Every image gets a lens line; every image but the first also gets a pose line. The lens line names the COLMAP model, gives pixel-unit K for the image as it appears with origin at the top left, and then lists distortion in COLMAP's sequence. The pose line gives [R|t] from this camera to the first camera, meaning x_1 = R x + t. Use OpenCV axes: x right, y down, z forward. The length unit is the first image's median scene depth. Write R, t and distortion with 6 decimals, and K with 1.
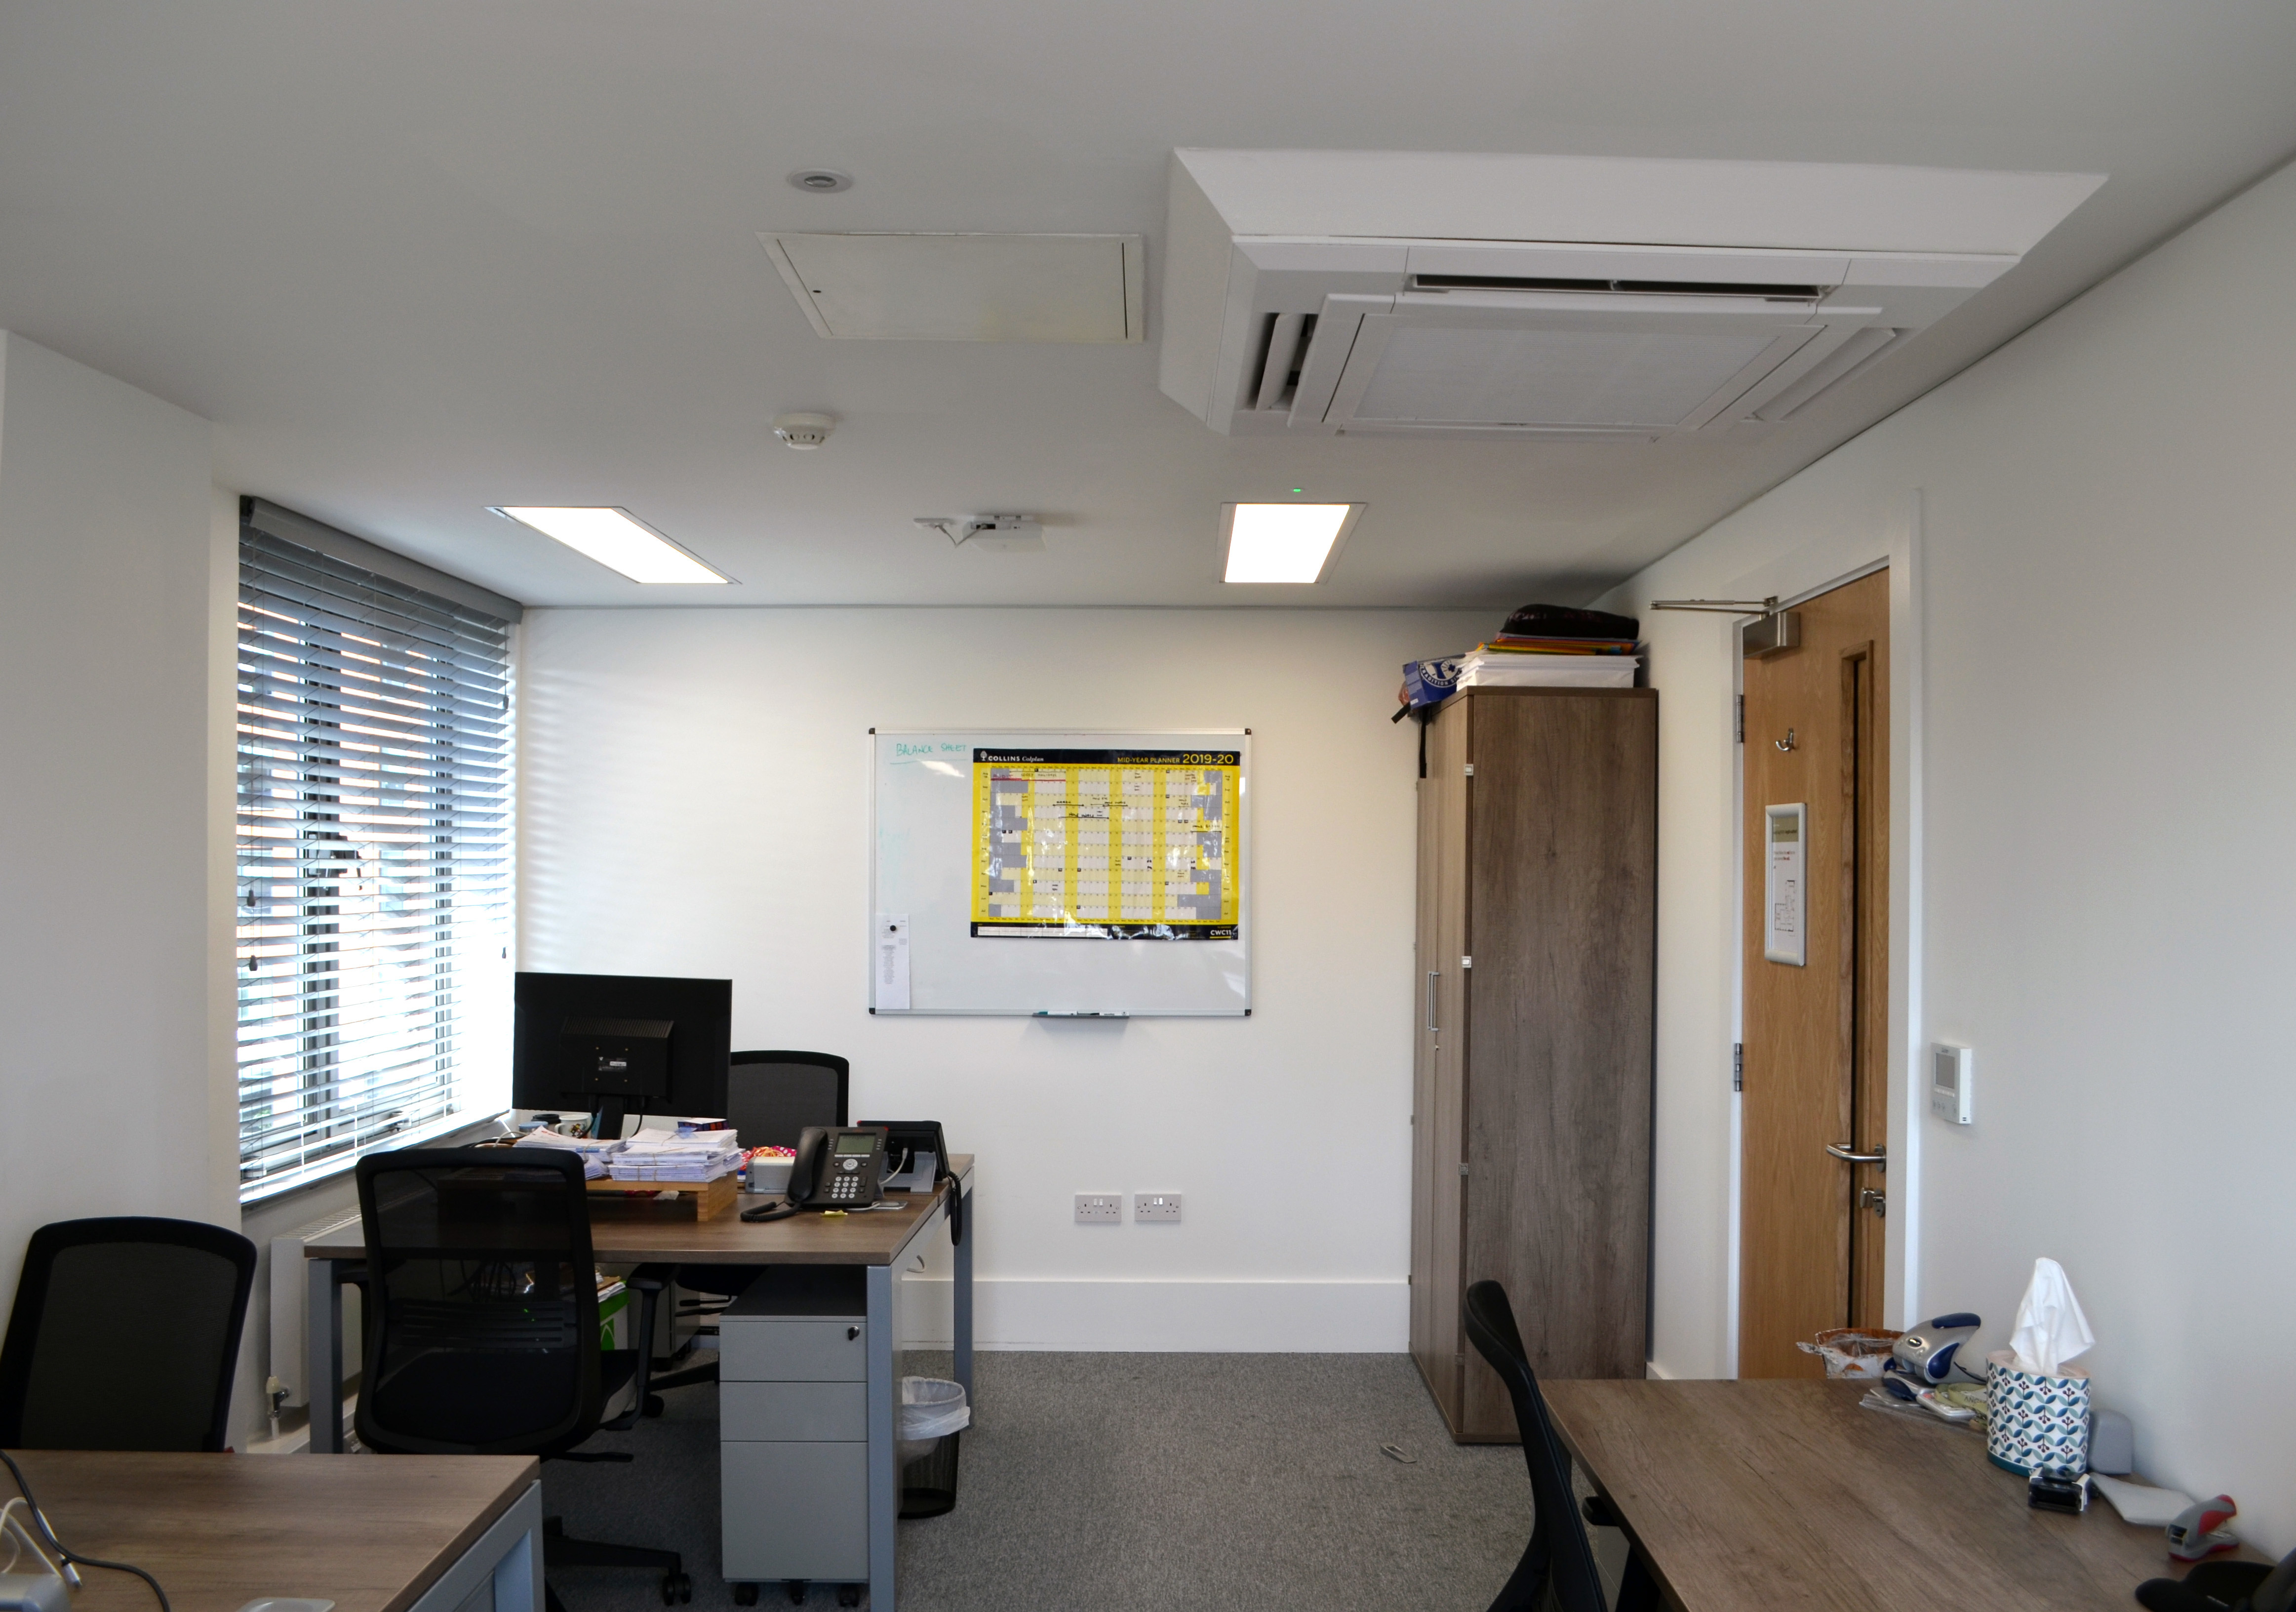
lens RADIAL K [[1864.7, 0, 1153.4], [0, 1864.7, 842.0], [0, 0, 1]] dist [-0.096577, -0.002468]
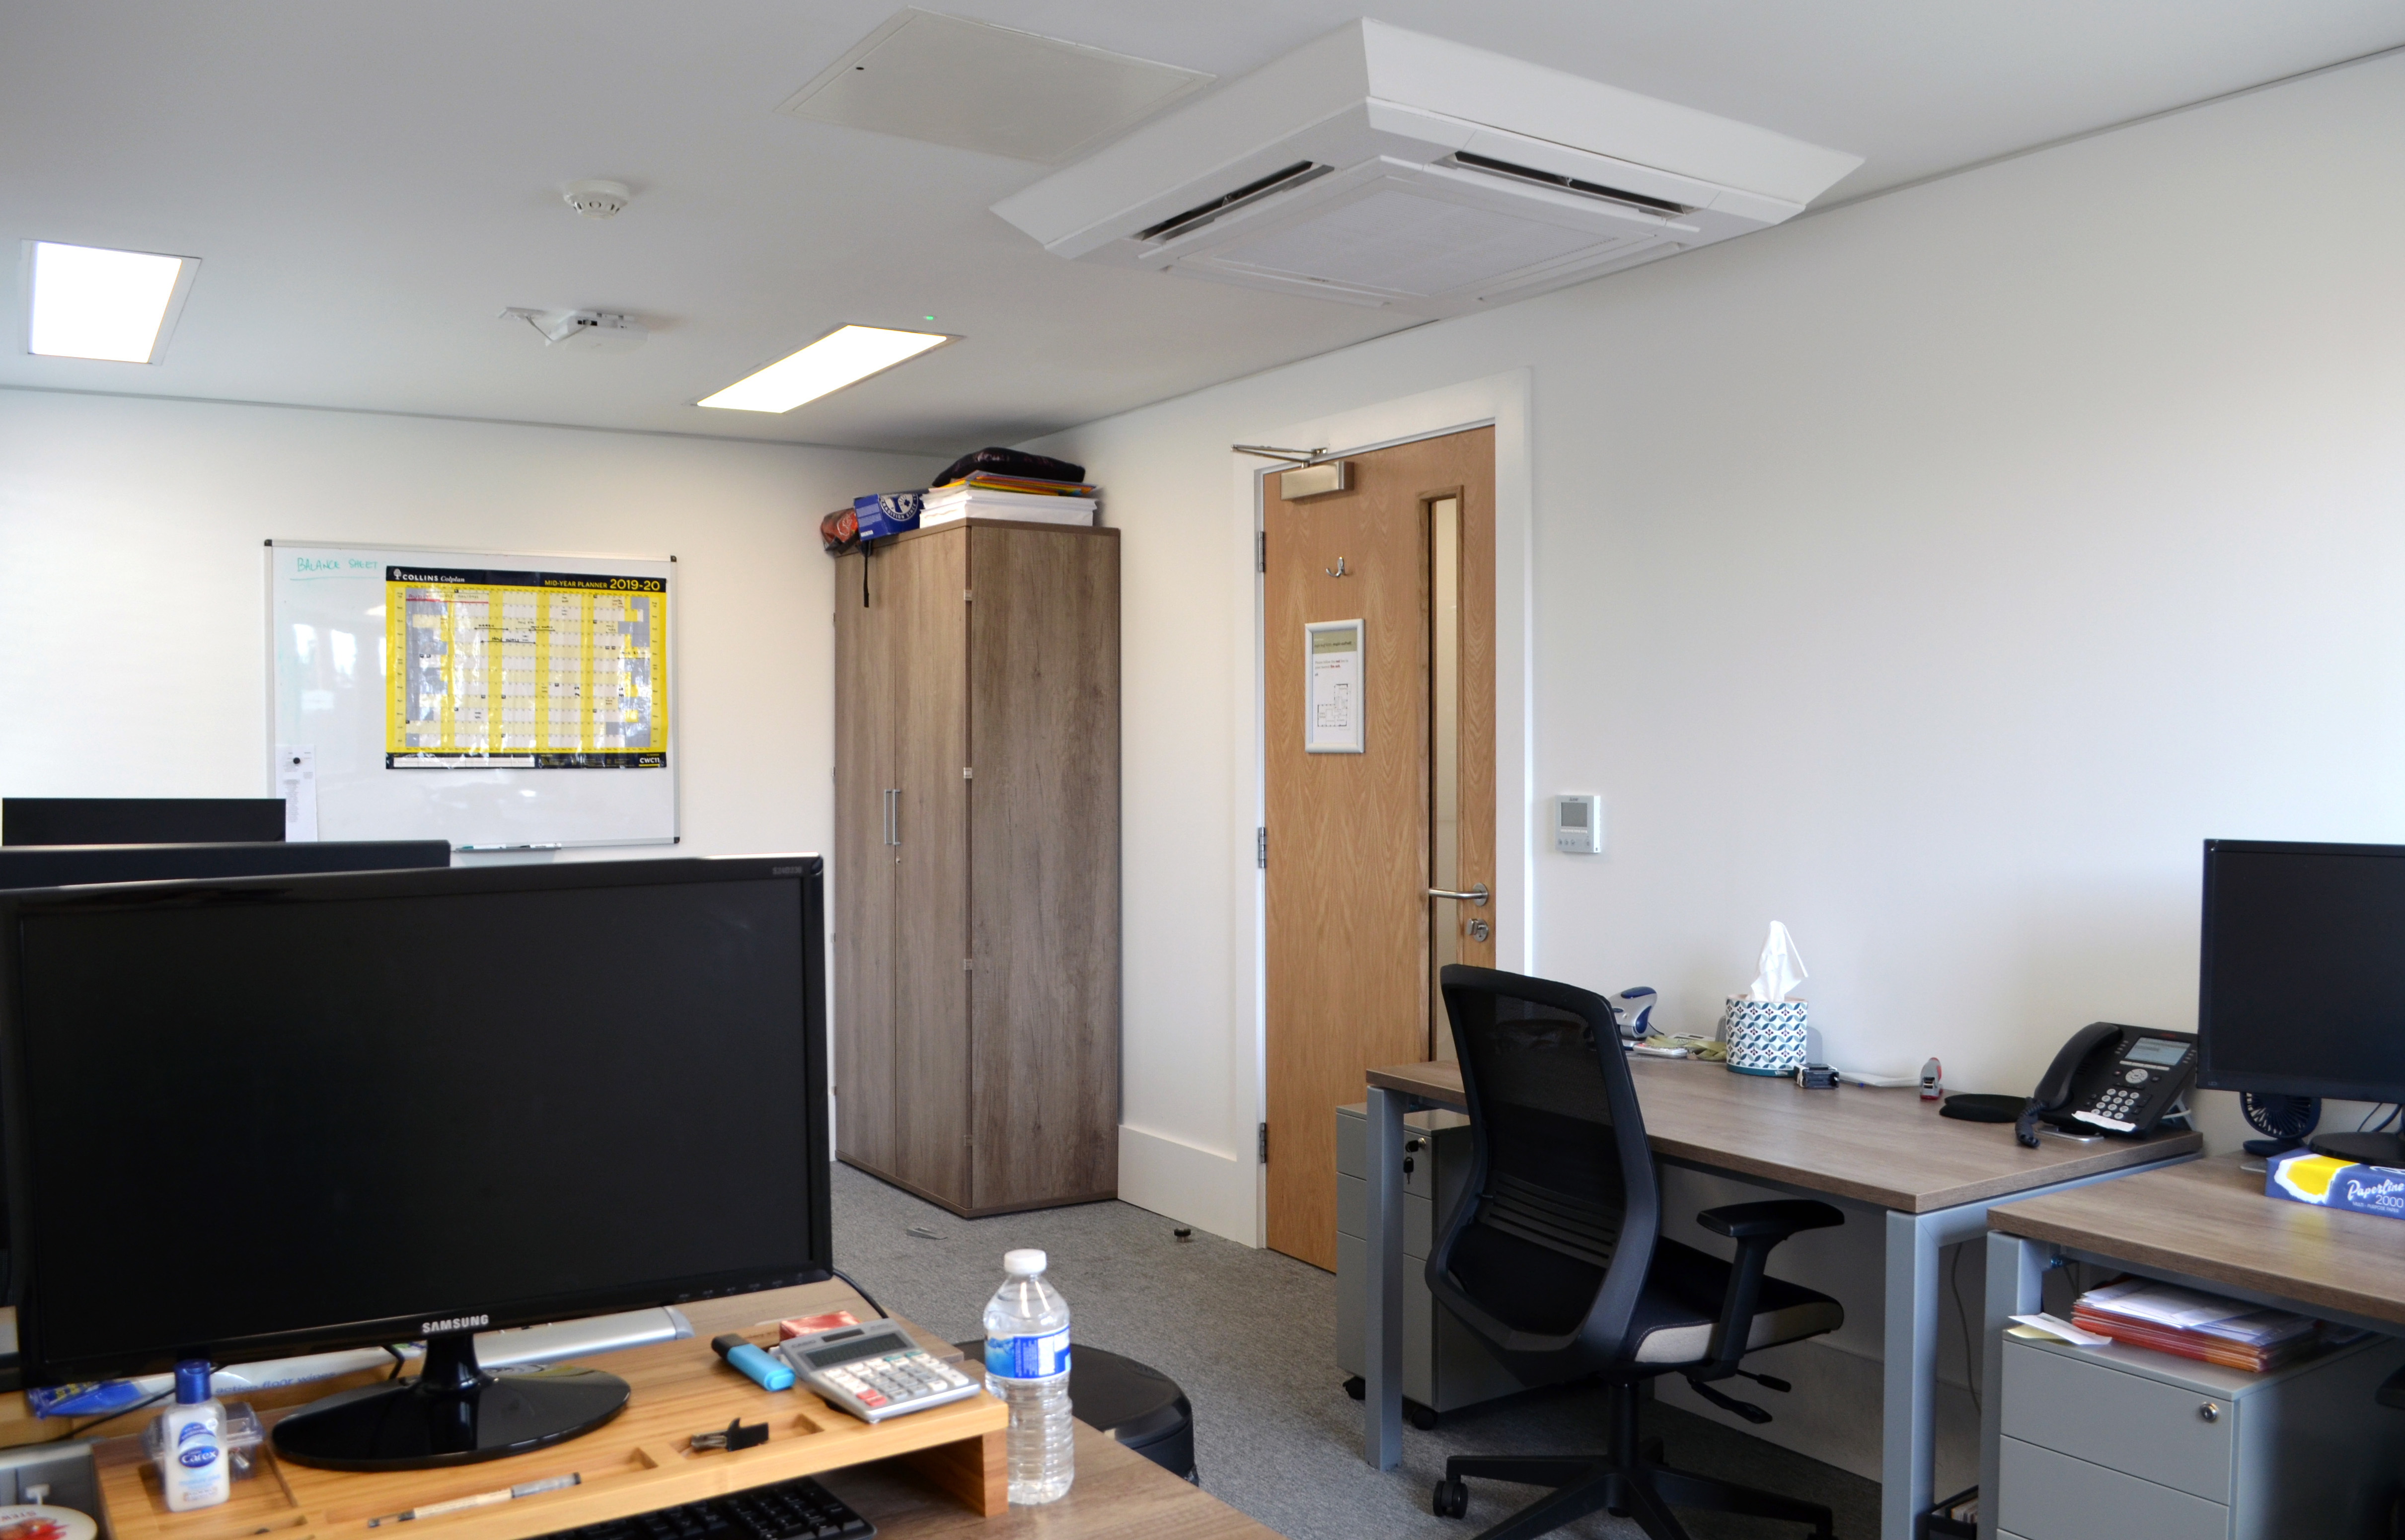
lens RADIAL K [[1858.3, 0, 1202.5], [0, 1858.3, 770.0], [0, 0, 1]] dist [-0.078412, 0.001877]
pose [[0.845989, -0.017945, 0.532899, -0.290654], [0.002805, 0.999569, 0.029207, 0.031634], [-0.533194, -0.023215, 0.845675, 0.013699]]
